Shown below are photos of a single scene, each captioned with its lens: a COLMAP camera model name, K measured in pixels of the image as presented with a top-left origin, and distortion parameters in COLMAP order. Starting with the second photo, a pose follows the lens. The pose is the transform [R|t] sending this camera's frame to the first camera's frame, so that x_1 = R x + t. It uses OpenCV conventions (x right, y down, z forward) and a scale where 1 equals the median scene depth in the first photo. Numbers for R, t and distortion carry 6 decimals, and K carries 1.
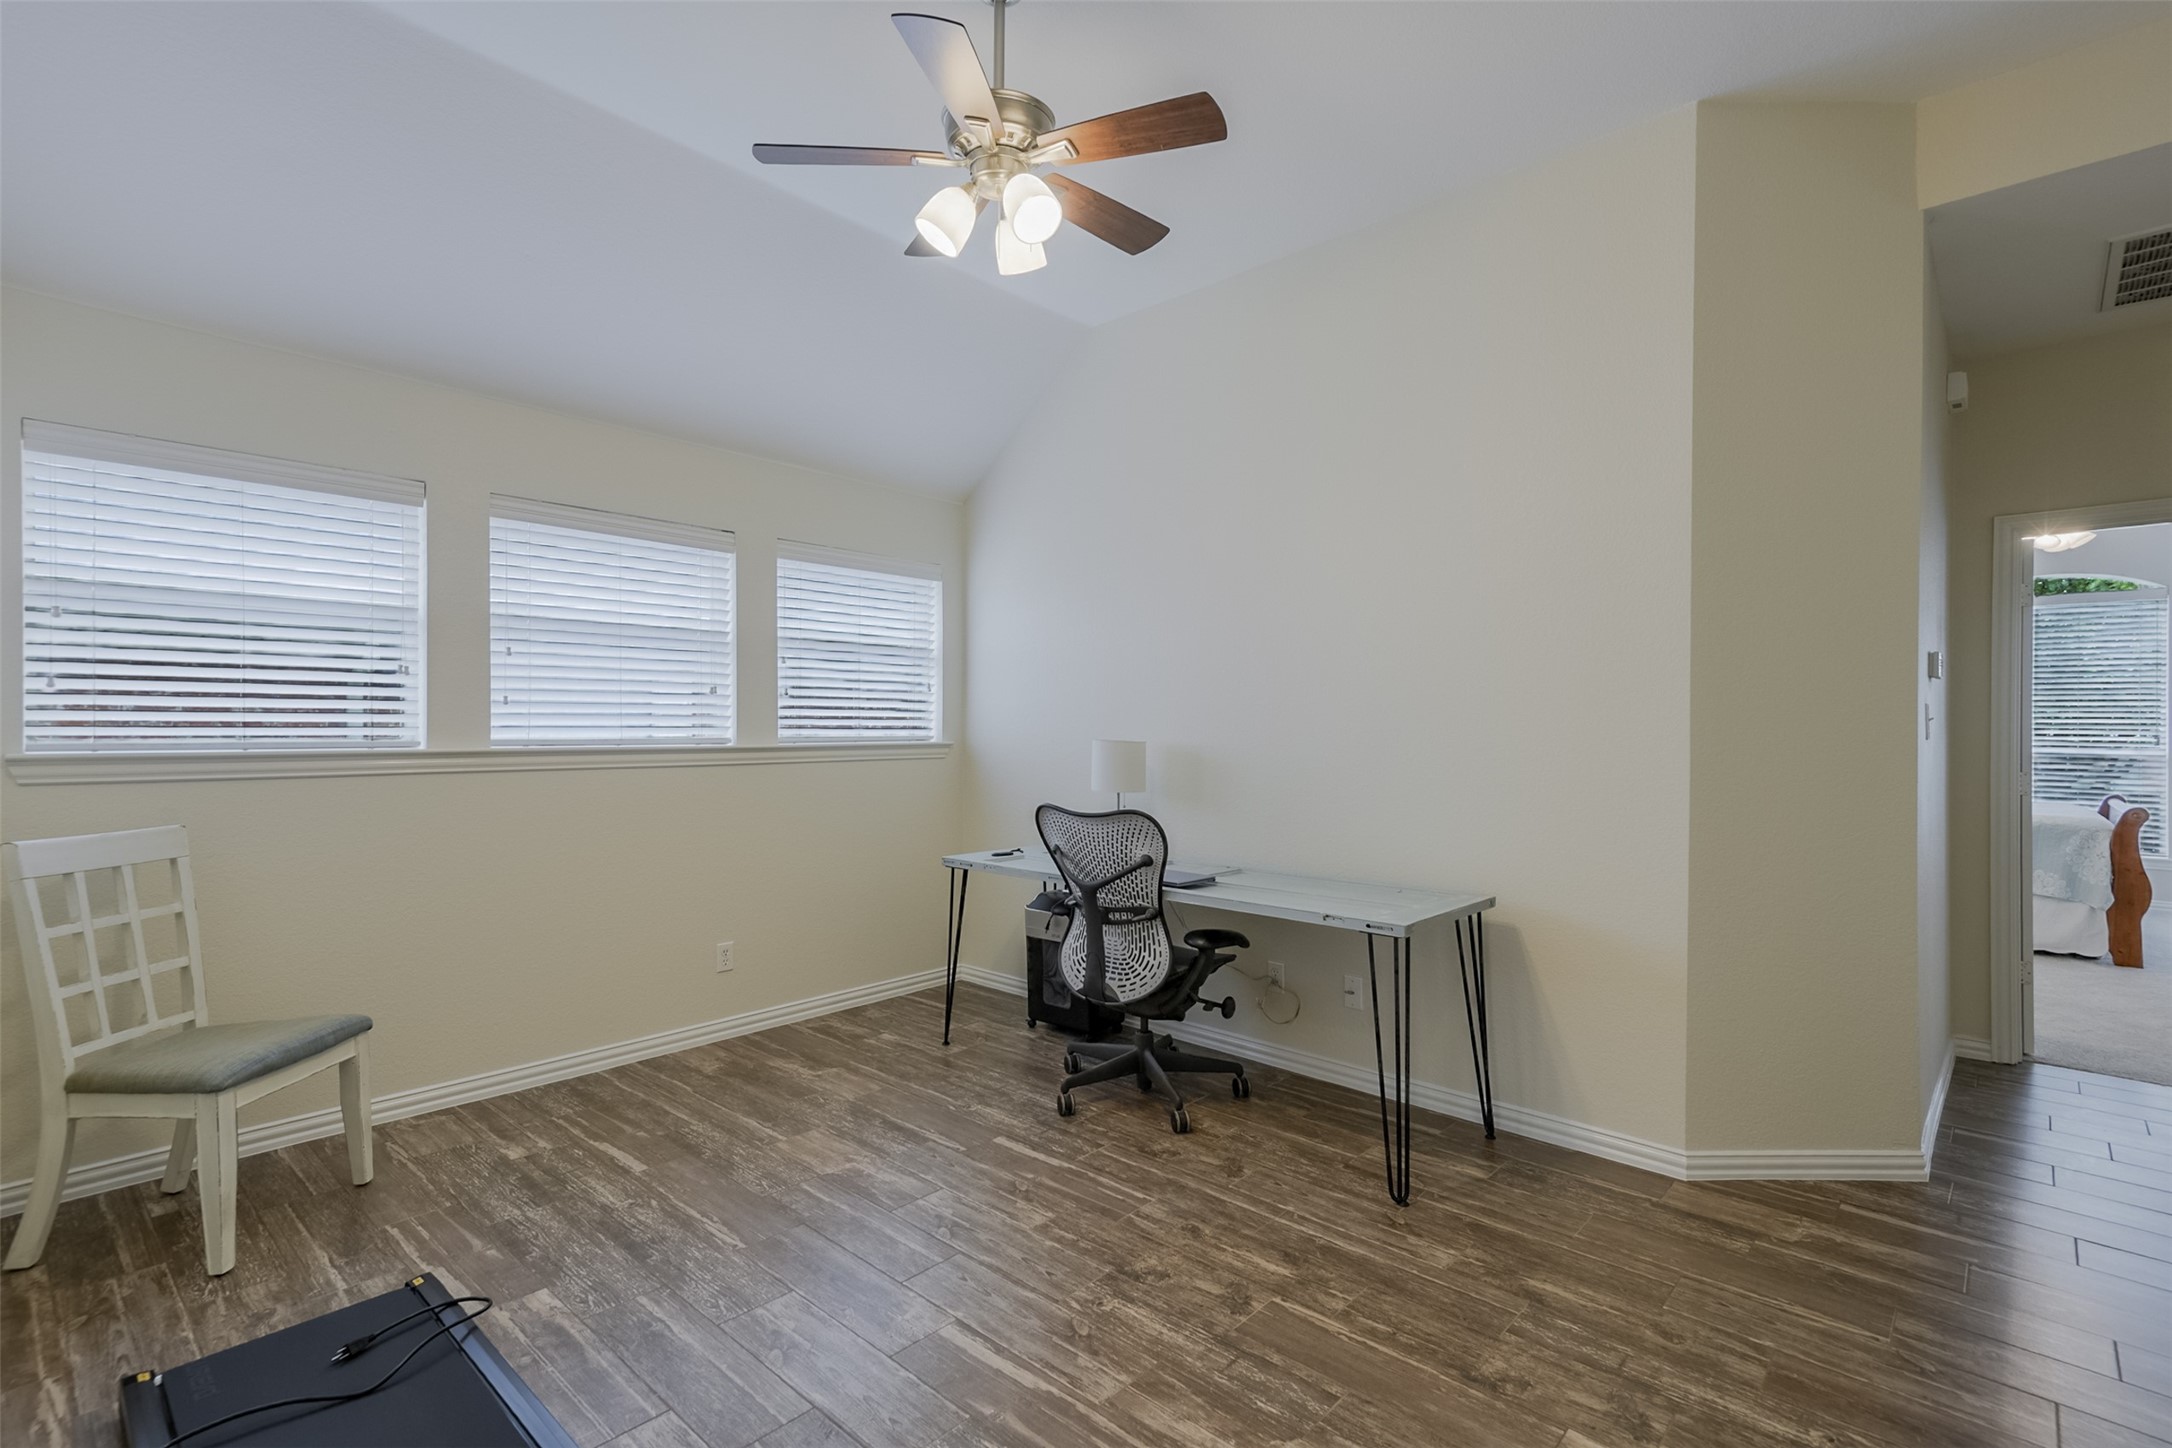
lens RADIAL K [[991.6, 0, 1086.0], [0, 991.6, 724.0], [0, 0, 1]] dist [0.038228, -0.013108]
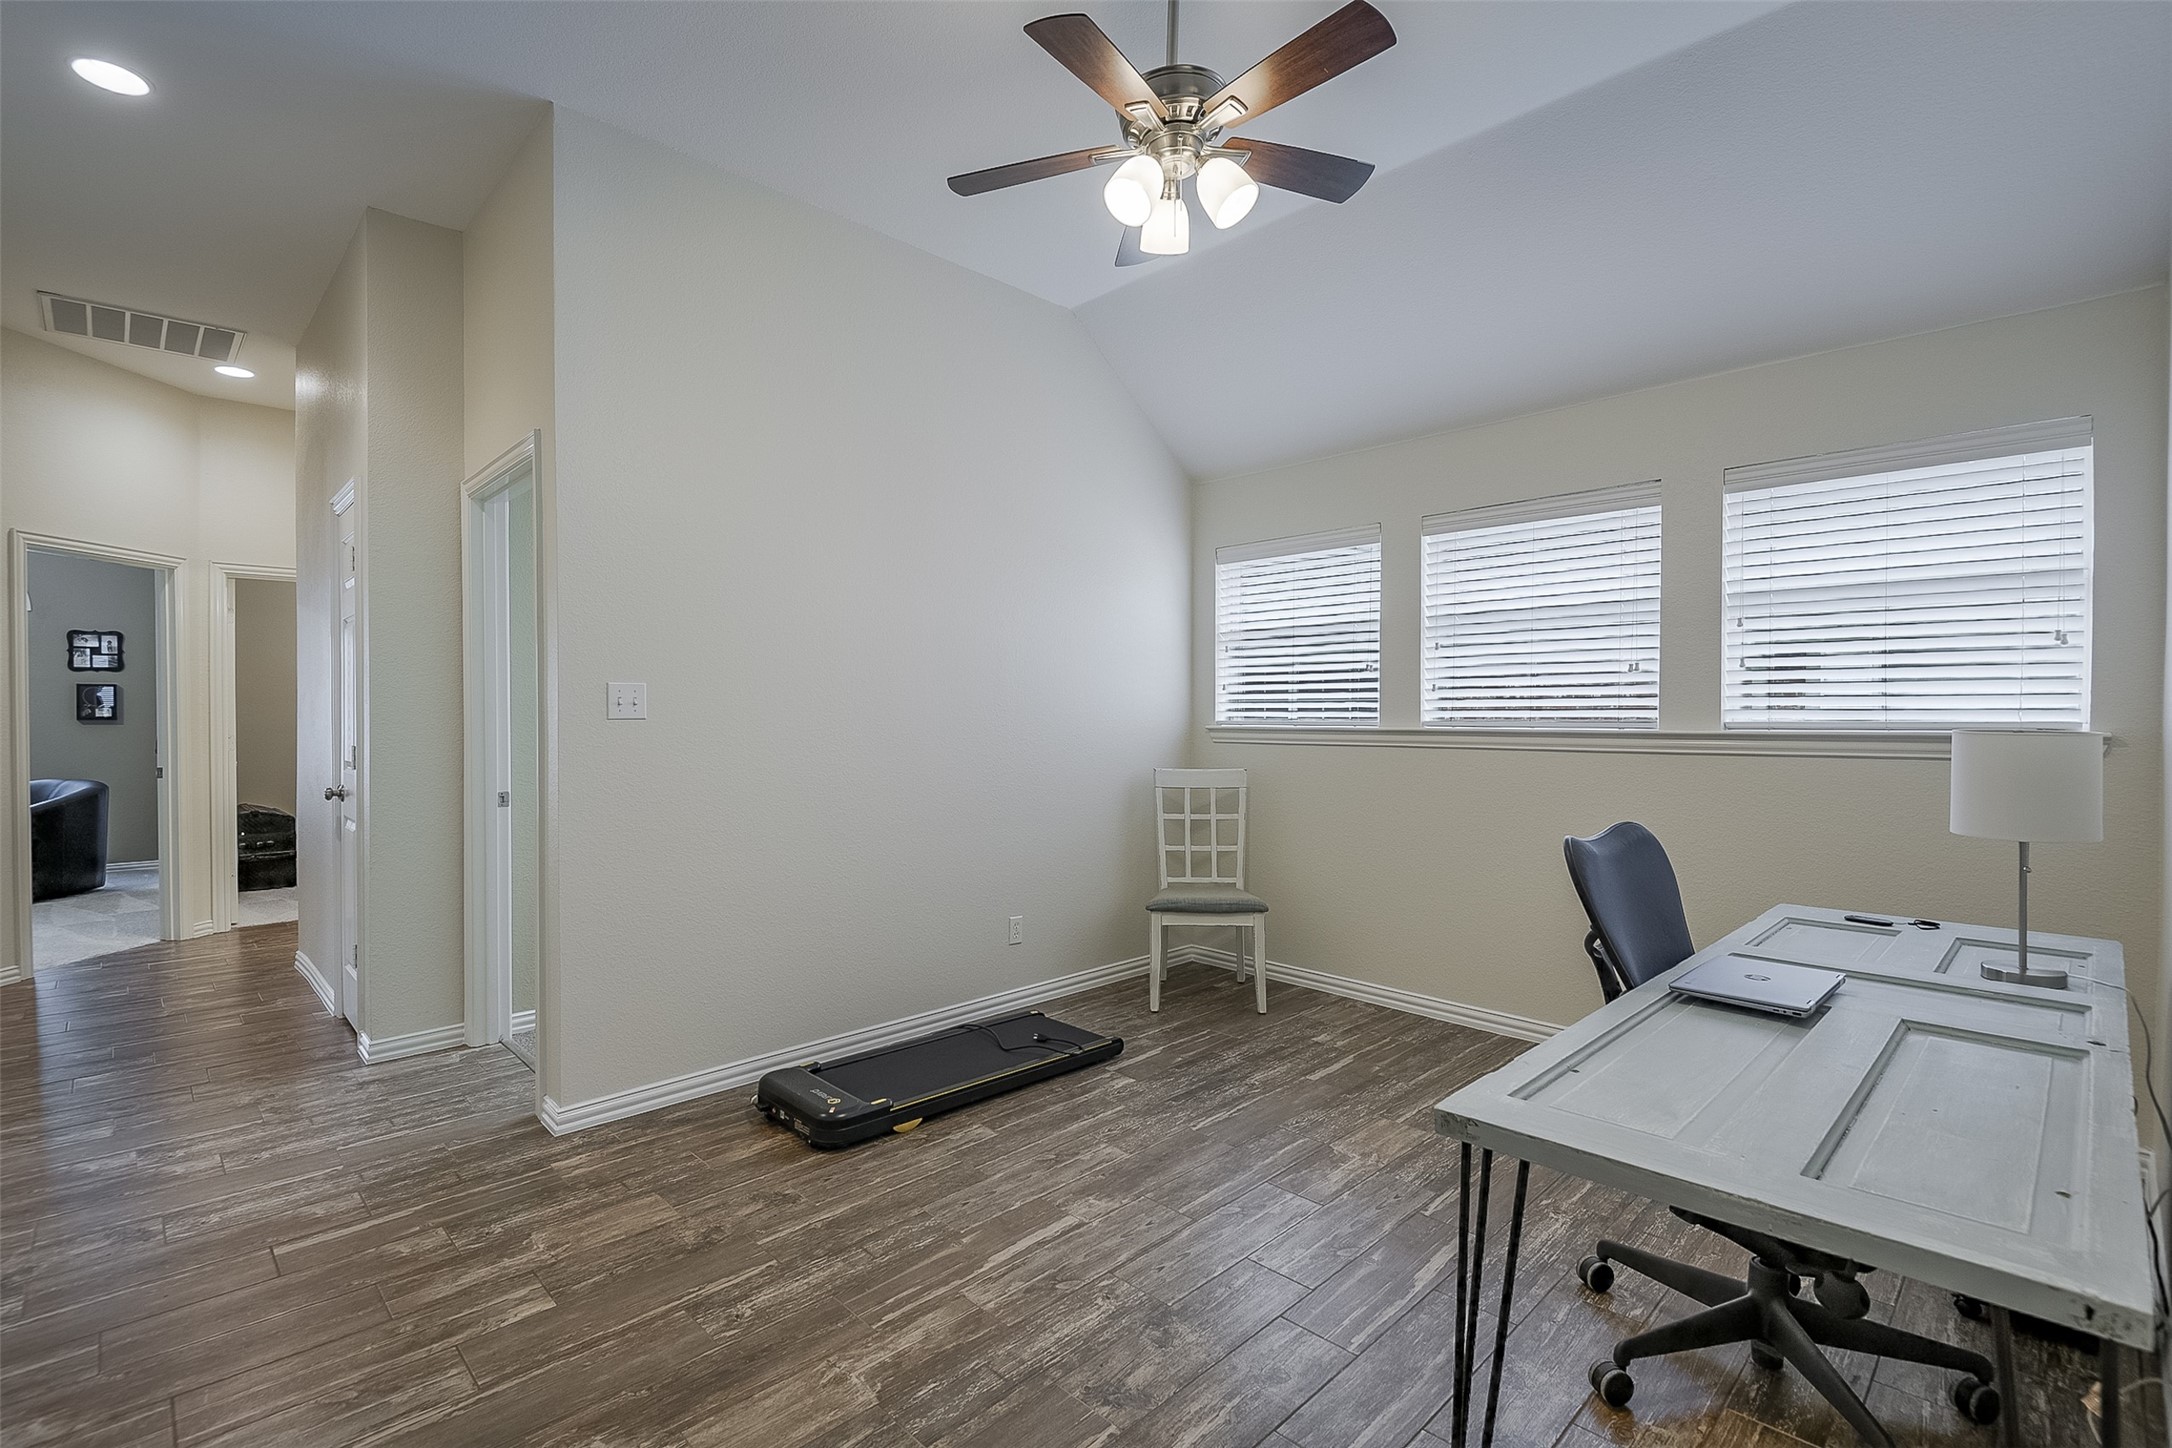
lens RADIAL K [[996.9, 0, 1086.0], [0, 996.9, 724.0], [0, 0, 1]] dist [-0.004743, -0.001822]
pose [[-0.059102, 0.009820, -0.998204, 0.708939], [0.006222, 0.999936, 0.009469, 0.006457], [0.998233, -0.005651, -0.059159, 0.752859]]
